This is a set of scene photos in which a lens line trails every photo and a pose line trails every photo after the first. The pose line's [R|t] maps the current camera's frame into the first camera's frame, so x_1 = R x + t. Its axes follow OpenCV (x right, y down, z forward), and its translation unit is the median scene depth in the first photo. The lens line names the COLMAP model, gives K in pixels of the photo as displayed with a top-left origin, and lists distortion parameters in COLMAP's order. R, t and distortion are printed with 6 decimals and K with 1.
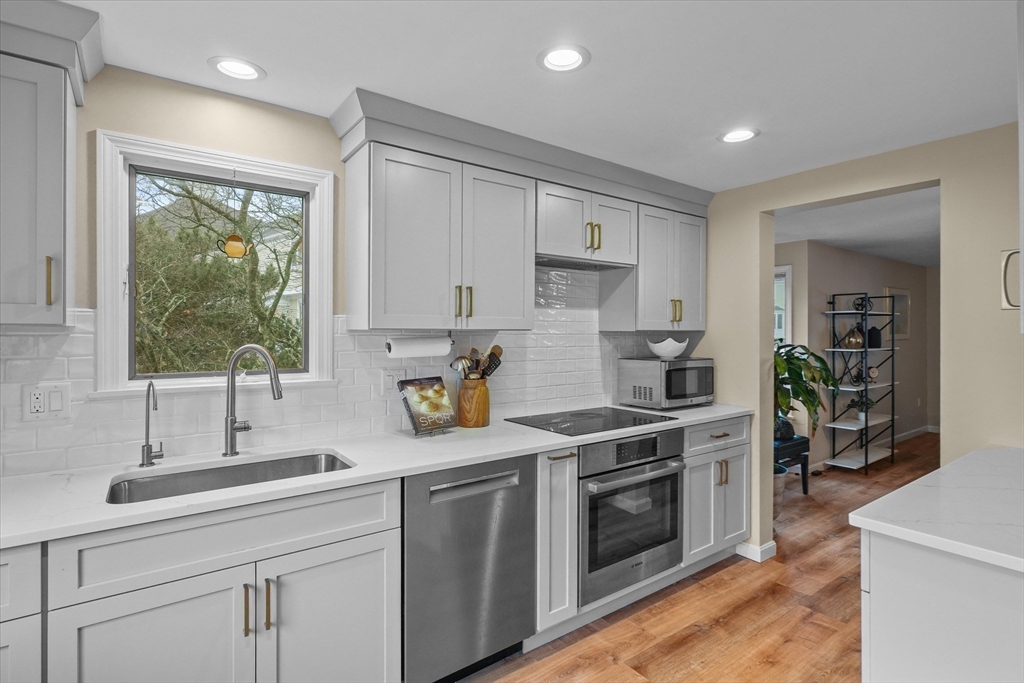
lens RADIAL K [[489.0, 0, 507.1], [0, 489.0, 342.2], [0, 0, 1]] dist [-0.004214, 0.000005]
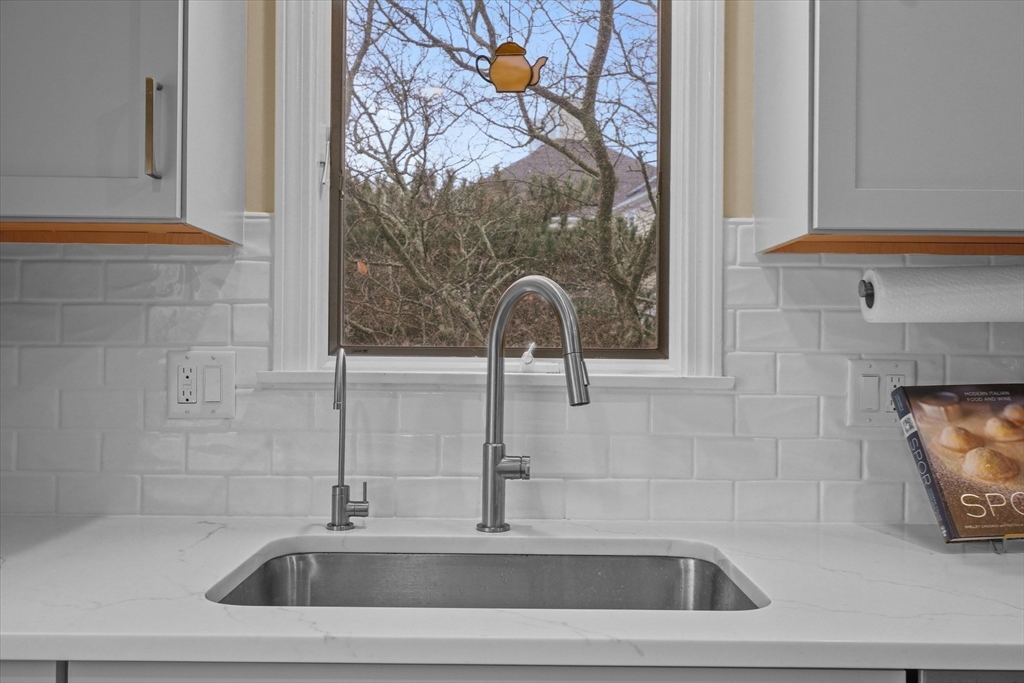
lens RADIAL K [[784.2, 0, 537.5], [0, 784.2, 353.1], [0, 0, 1]] dist [-0.004945, -0.004668]
pose [[0.805535, -0.004230, -0.592534, -0.106606], [-0.016617, 0.999420, -0.029726, 0.089132], [0.592316, 0.033791, 0.804997, 0.434744]]
